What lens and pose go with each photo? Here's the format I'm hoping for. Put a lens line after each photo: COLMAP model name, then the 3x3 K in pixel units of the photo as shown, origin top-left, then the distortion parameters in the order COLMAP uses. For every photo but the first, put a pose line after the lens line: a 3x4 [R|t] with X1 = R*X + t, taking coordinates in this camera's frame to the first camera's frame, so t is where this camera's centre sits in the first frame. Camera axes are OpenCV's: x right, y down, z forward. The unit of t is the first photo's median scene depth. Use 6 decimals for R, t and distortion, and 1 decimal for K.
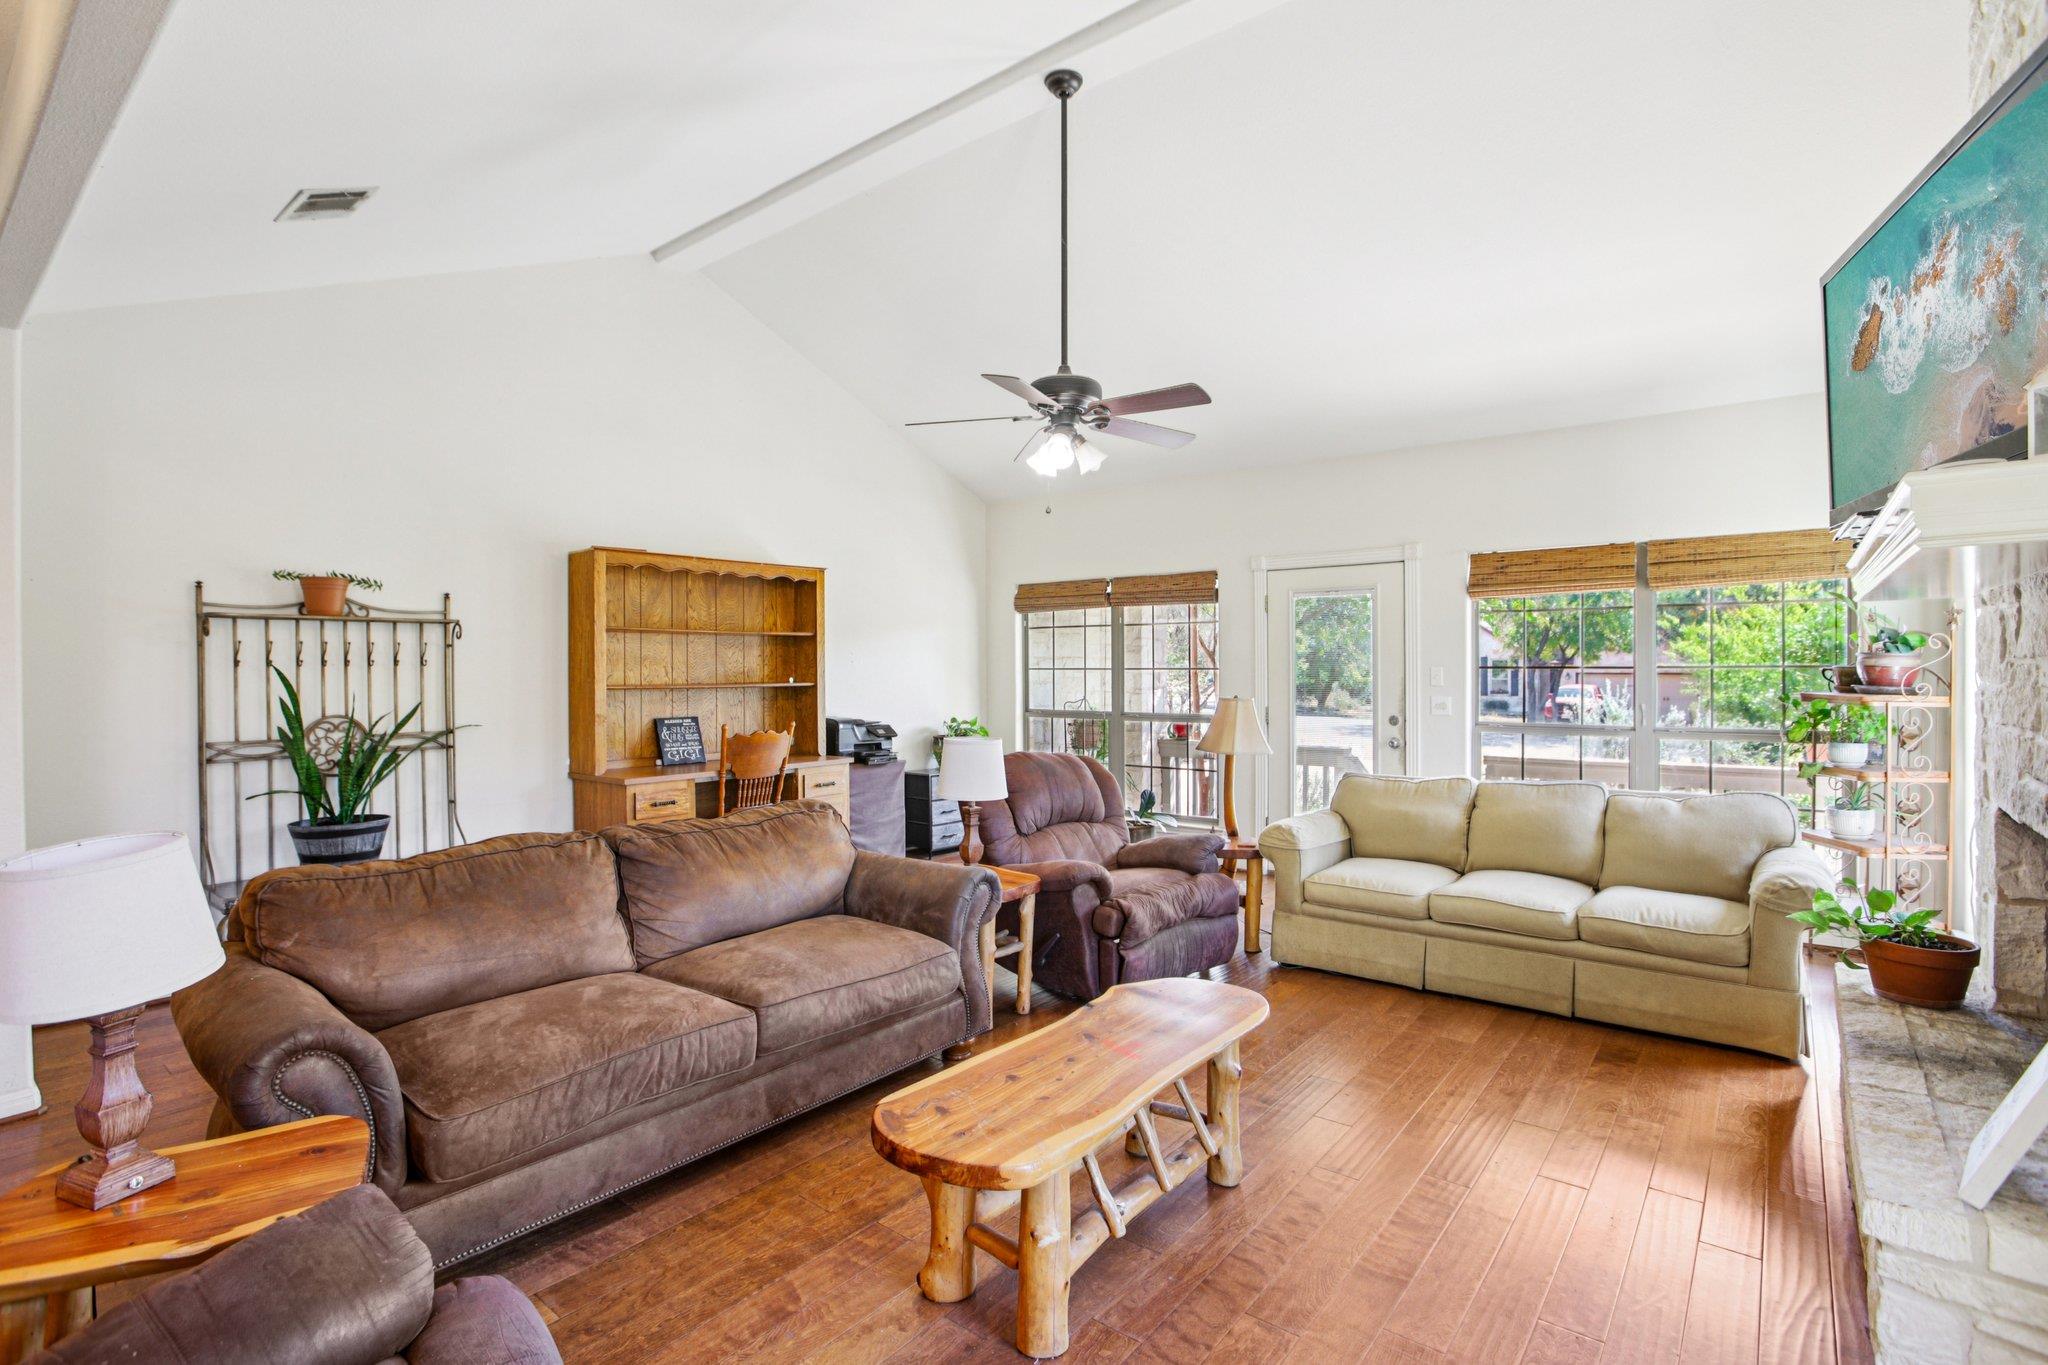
lens RADIAL K [[962.7, 0, 1020.3], [0, 962.7, 675.5], [0, 0, 1]] dist [-0.016492, 0.000500]
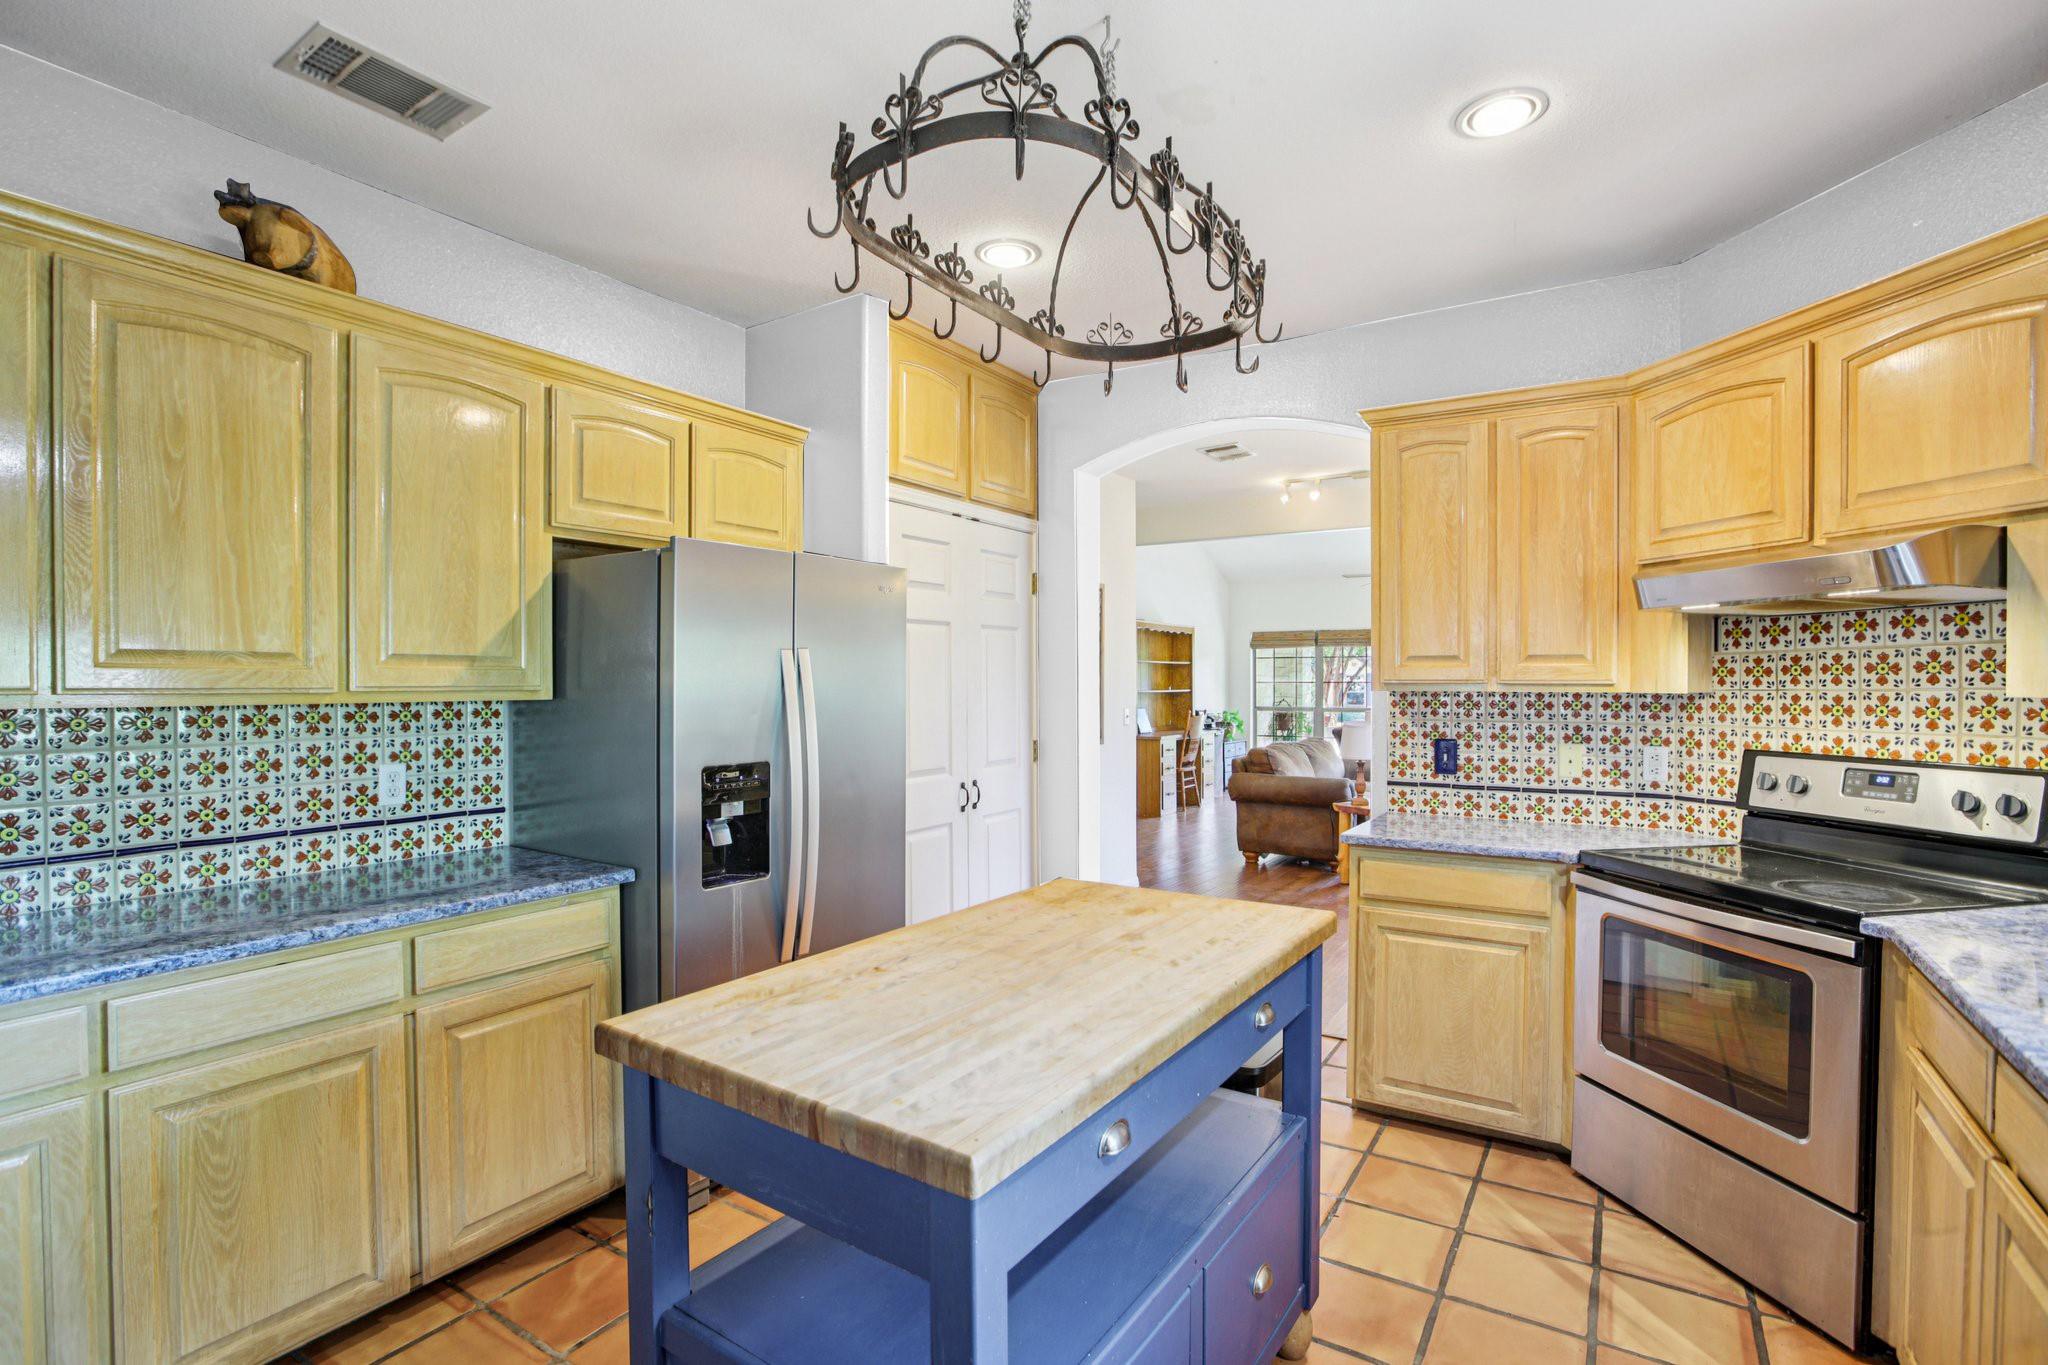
lens RADIAL K [[1002.1, 0, 1084.0], [0, 1002.1, 693.8], [0, 0, 1]] dist [-0.004606, 0.000009]
pose [[0.988863, 0.001059, 0.148822, -0.760882], [-0.001338, 0.999998, 0.001776, 0.012117], [-0.148820, -0.001955, 0.988862, -0.914787]]
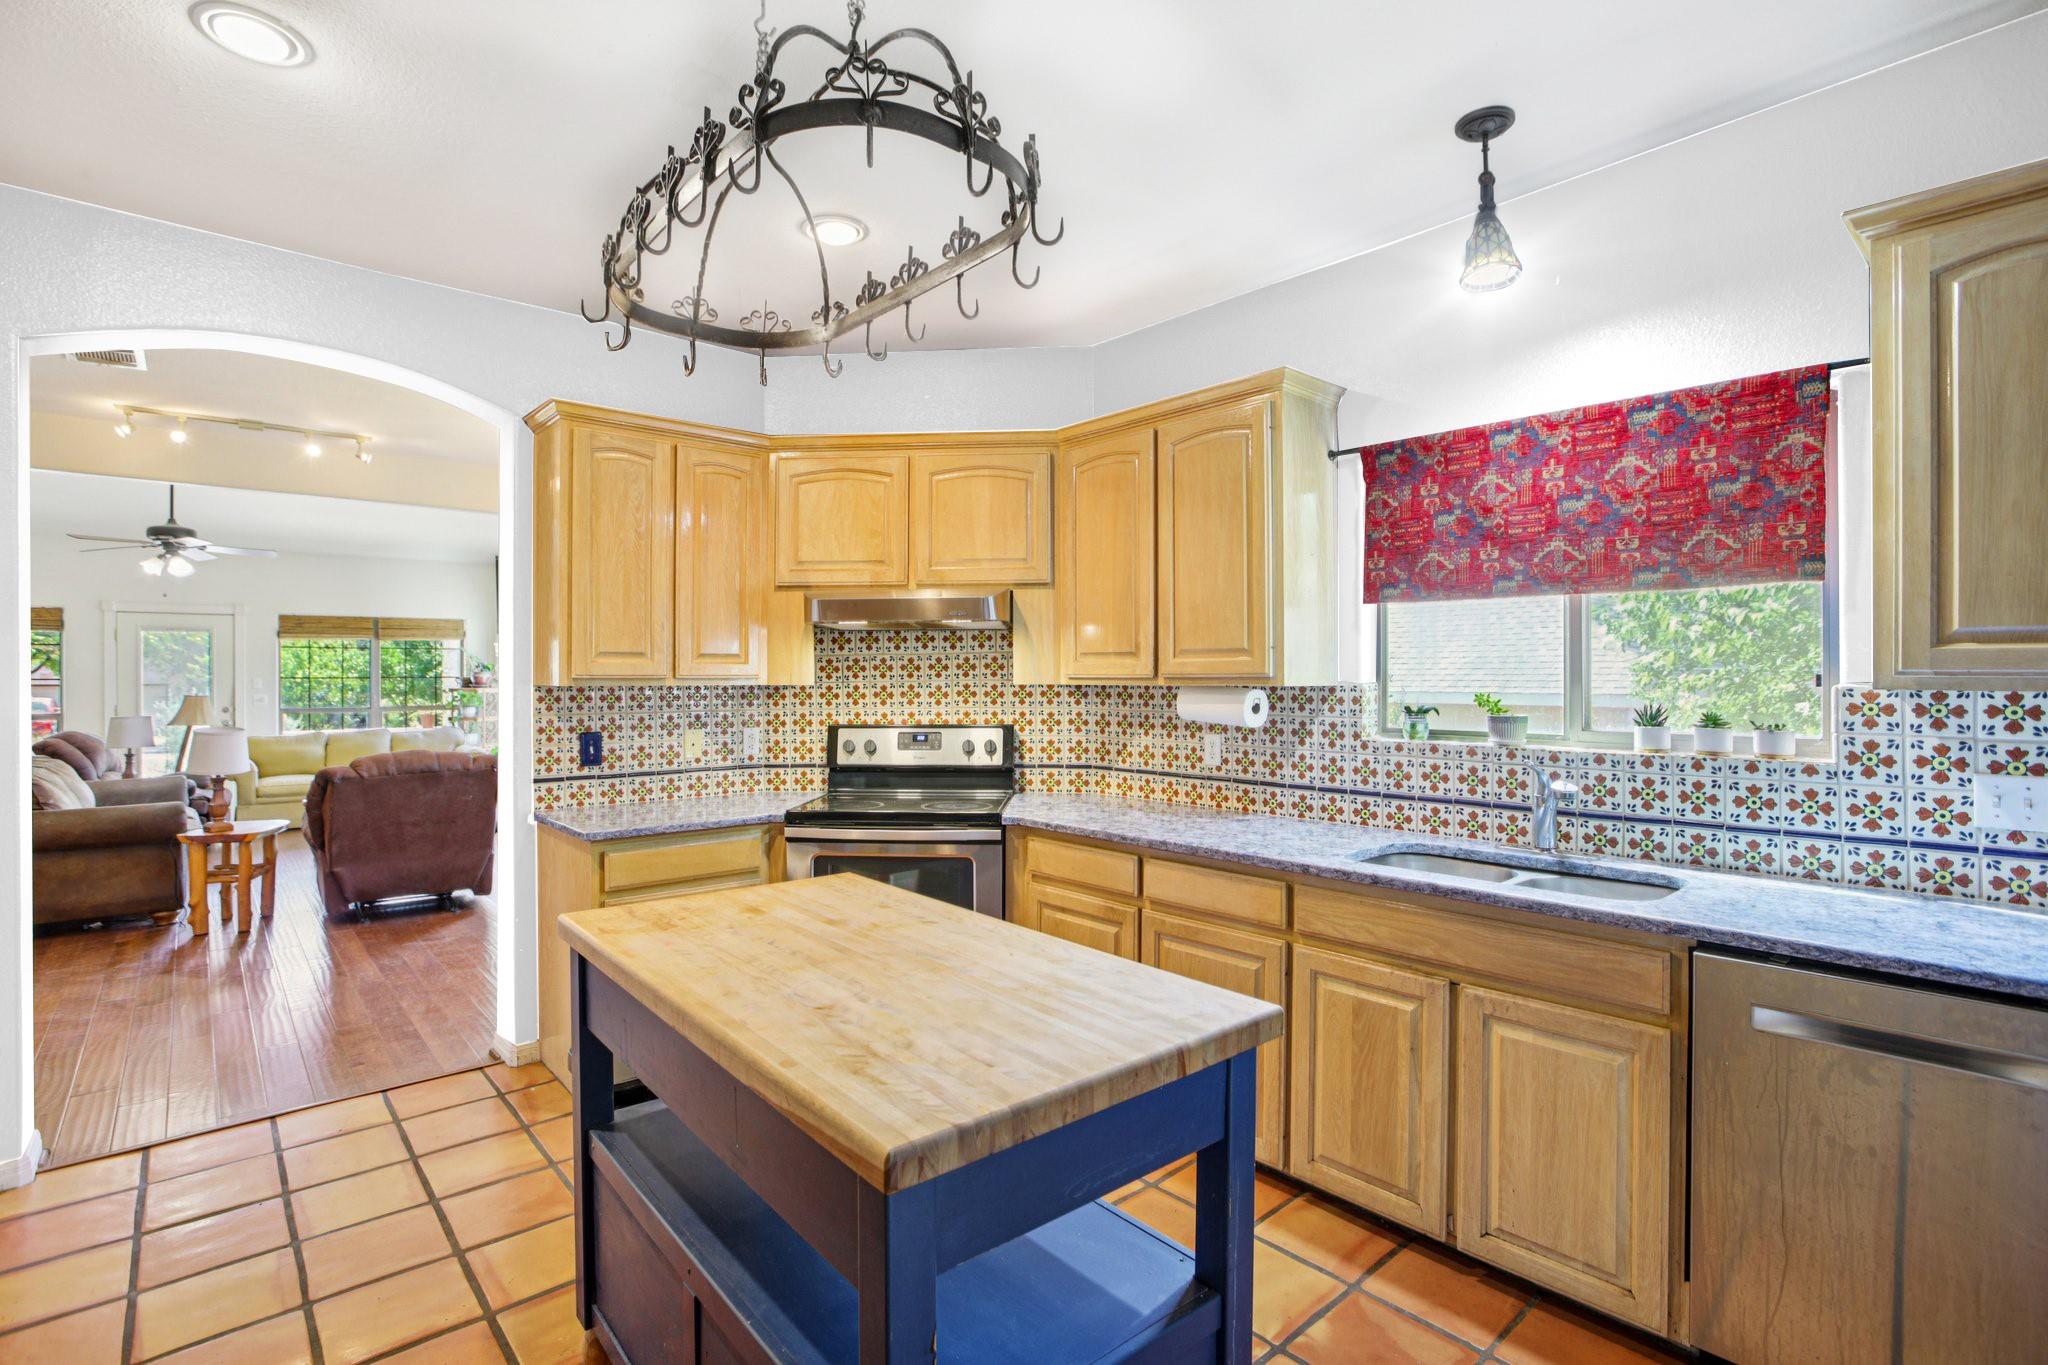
lens RADIAL K [[962.7, 0, 1020.3], [0, 962.7, 675.5], [0, 0, 1]] dist [-0.016492, 0.000500]
pose [[0.178395, 0.002185, 0.983957, -1.043376], [0.010886, 0.999932, -0.004194, 0.009856], [-0.983899, 0.011459, 0.178359, -0.683392]]
